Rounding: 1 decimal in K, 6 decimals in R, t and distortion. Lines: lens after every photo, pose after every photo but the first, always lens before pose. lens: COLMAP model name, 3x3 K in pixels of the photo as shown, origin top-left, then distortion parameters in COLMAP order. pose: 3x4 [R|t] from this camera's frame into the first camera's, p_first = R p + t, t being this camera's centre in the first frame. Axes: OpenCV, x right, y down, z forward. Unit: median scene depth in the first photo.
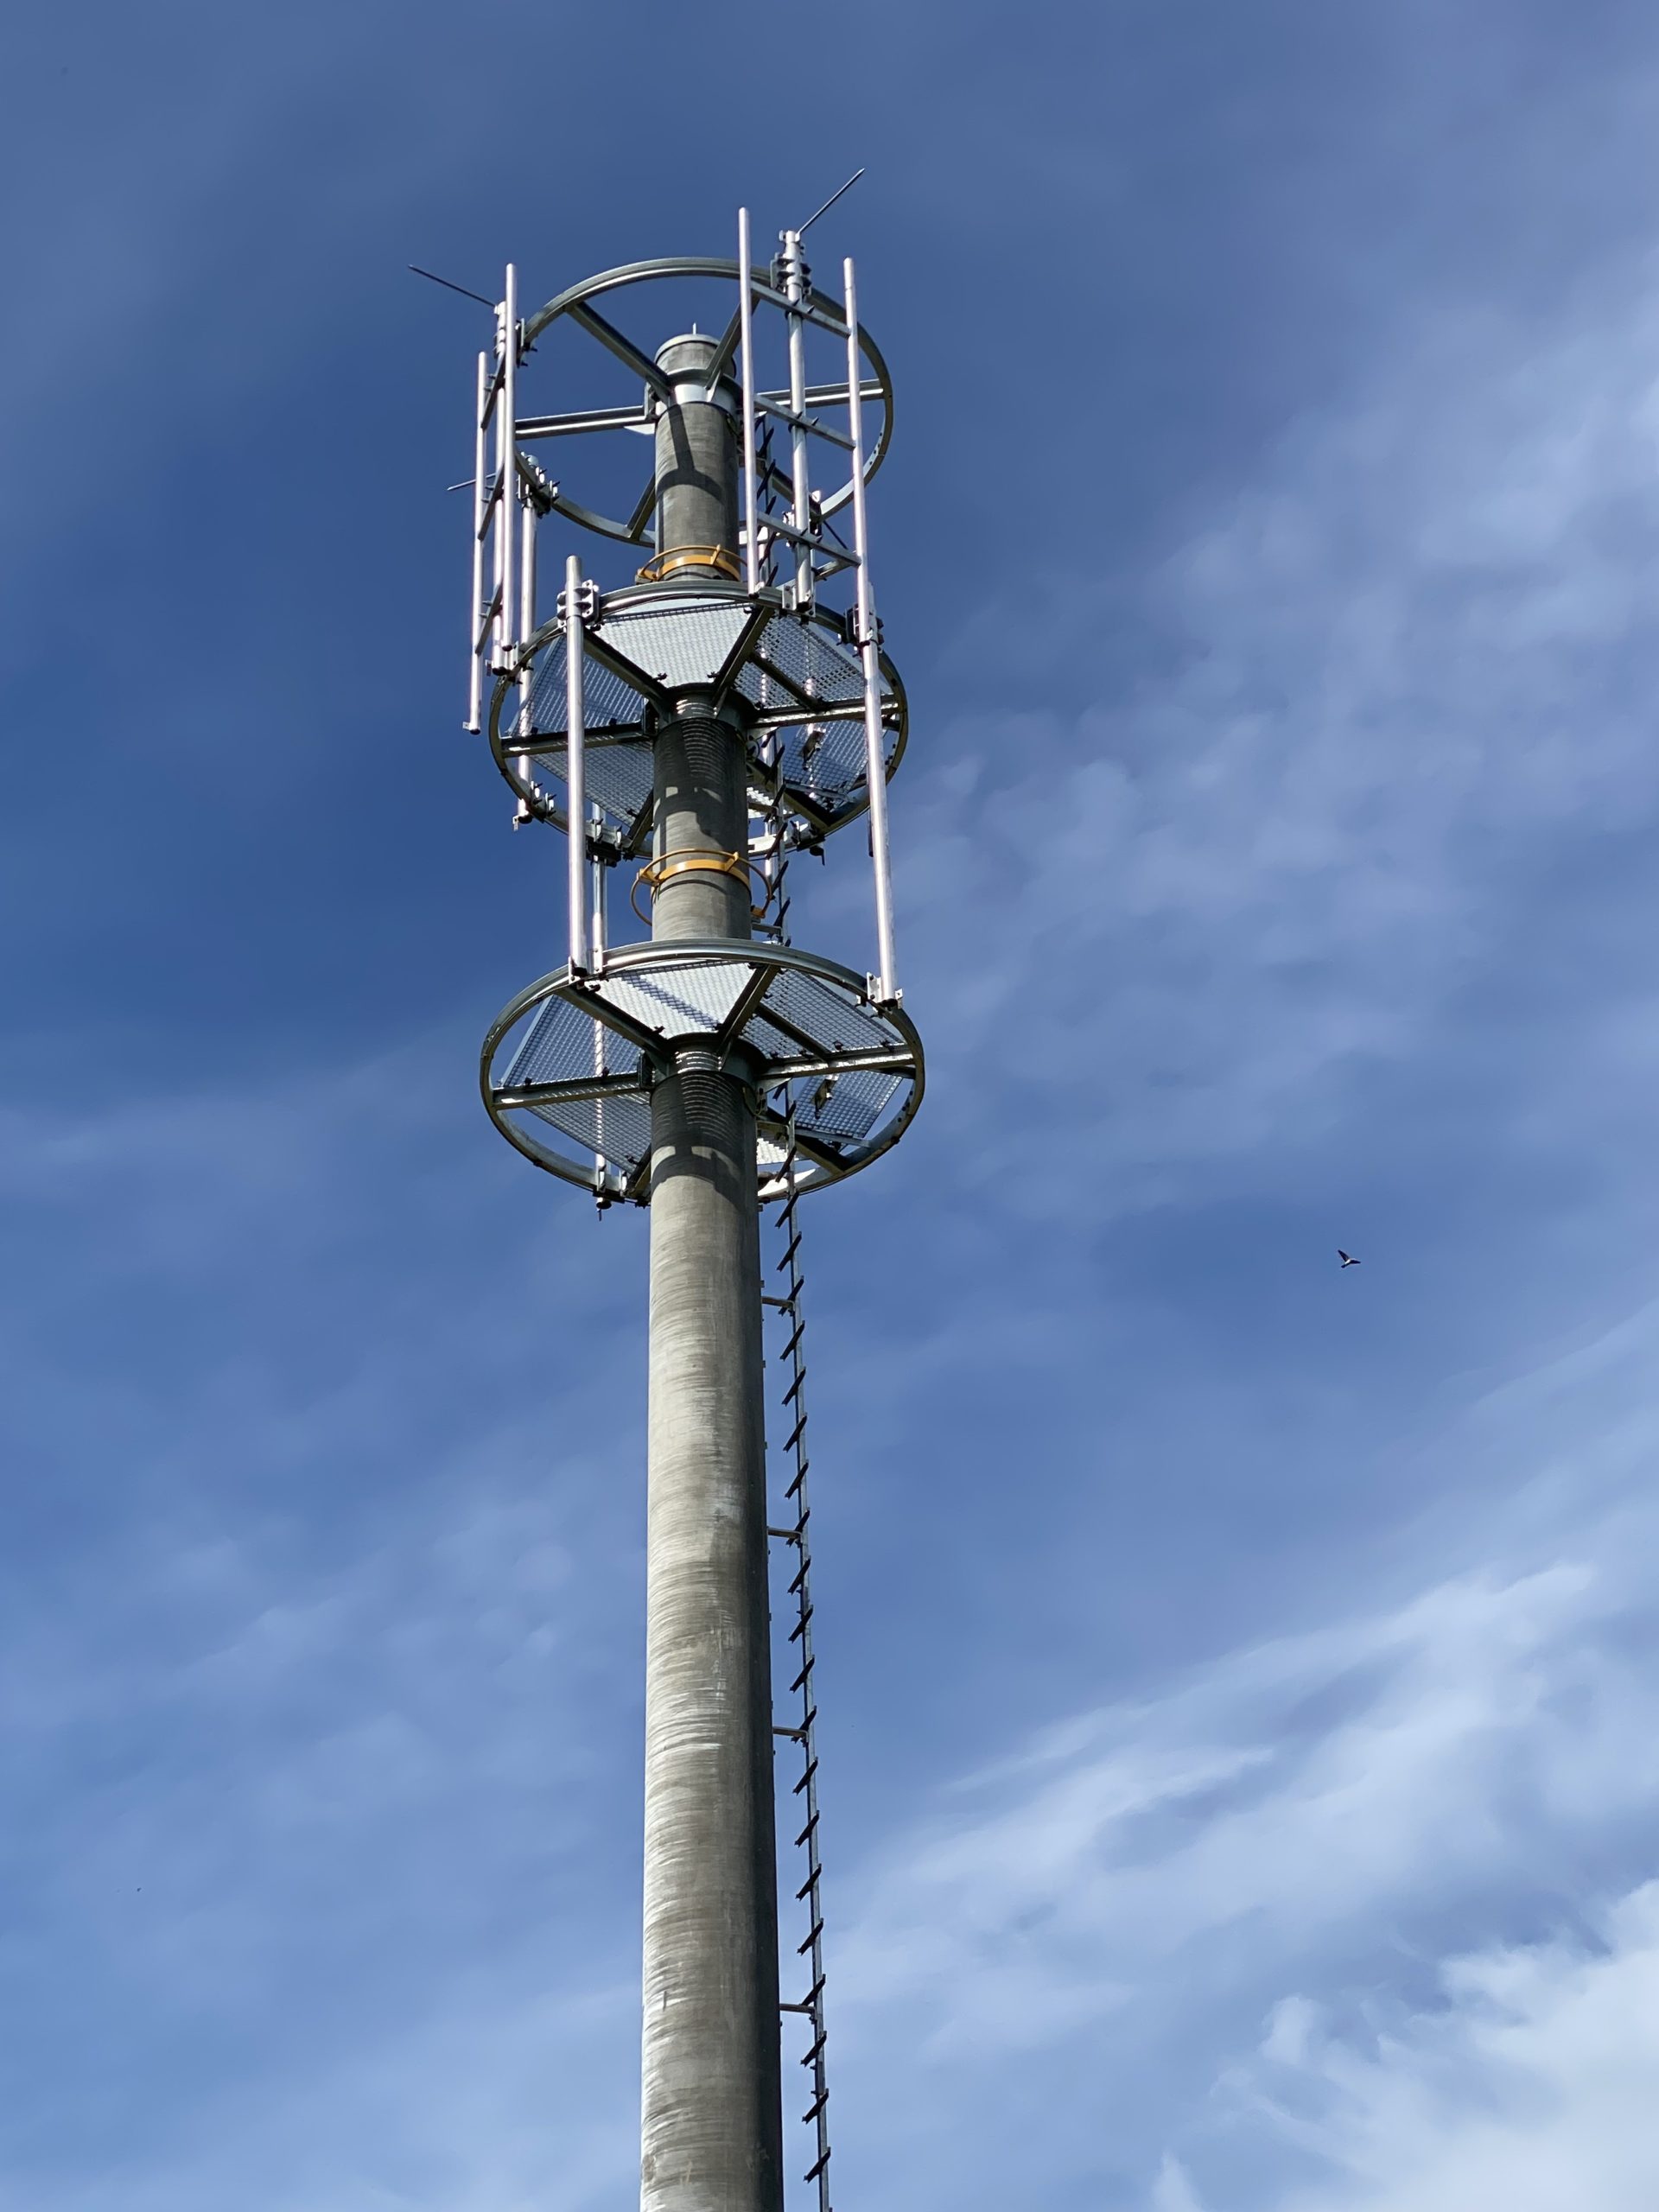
lens RADIAL K [[4111.3, 0, 829.5], [0, 4111.3, 1106.0], [0, 0, 1]] dist [0.317220, -0.231154]
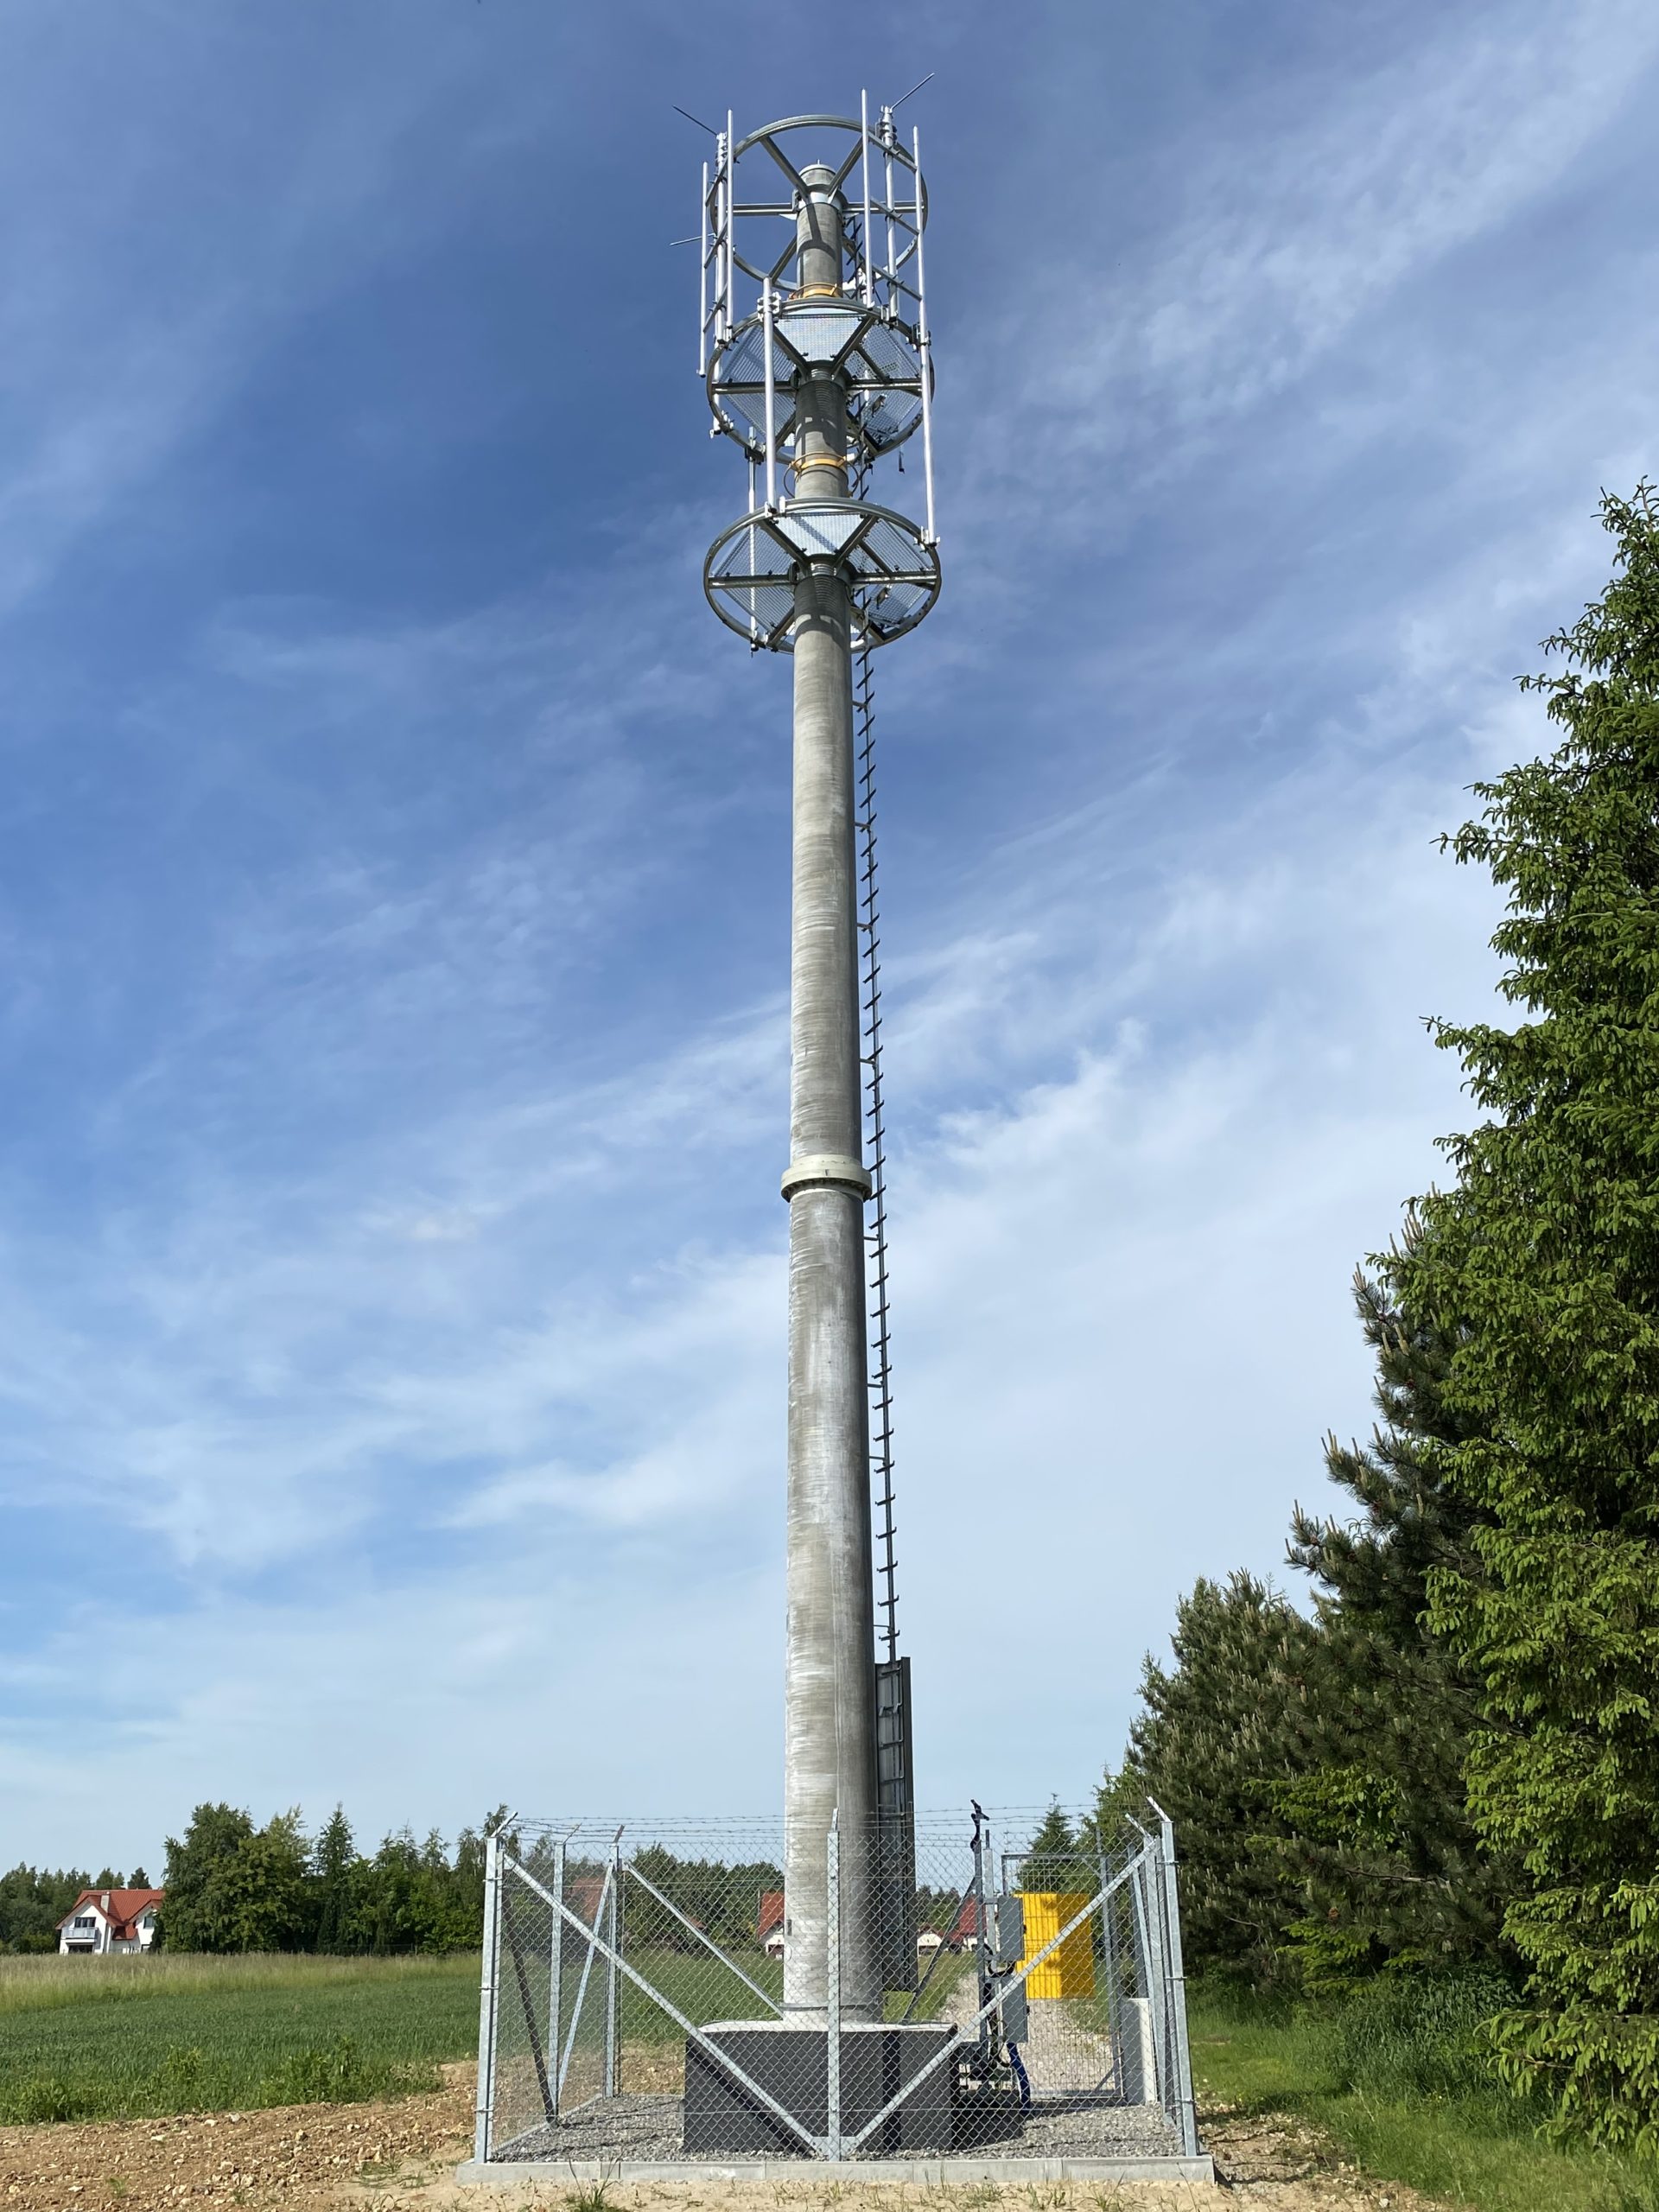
lens RADIAL K [[2064.6, 0, 826.3], [0, 2064.6, 1132.6], [0, 0, 1]] dist [0.010189, -0.010890]
pose [[0.994028, 0.062928, 0.089149, -0.093720], [-0.080550, 0.974286, 0.210425, 0.038635], [-0.073615, -0.216349, 0.973537, 0.039459]]
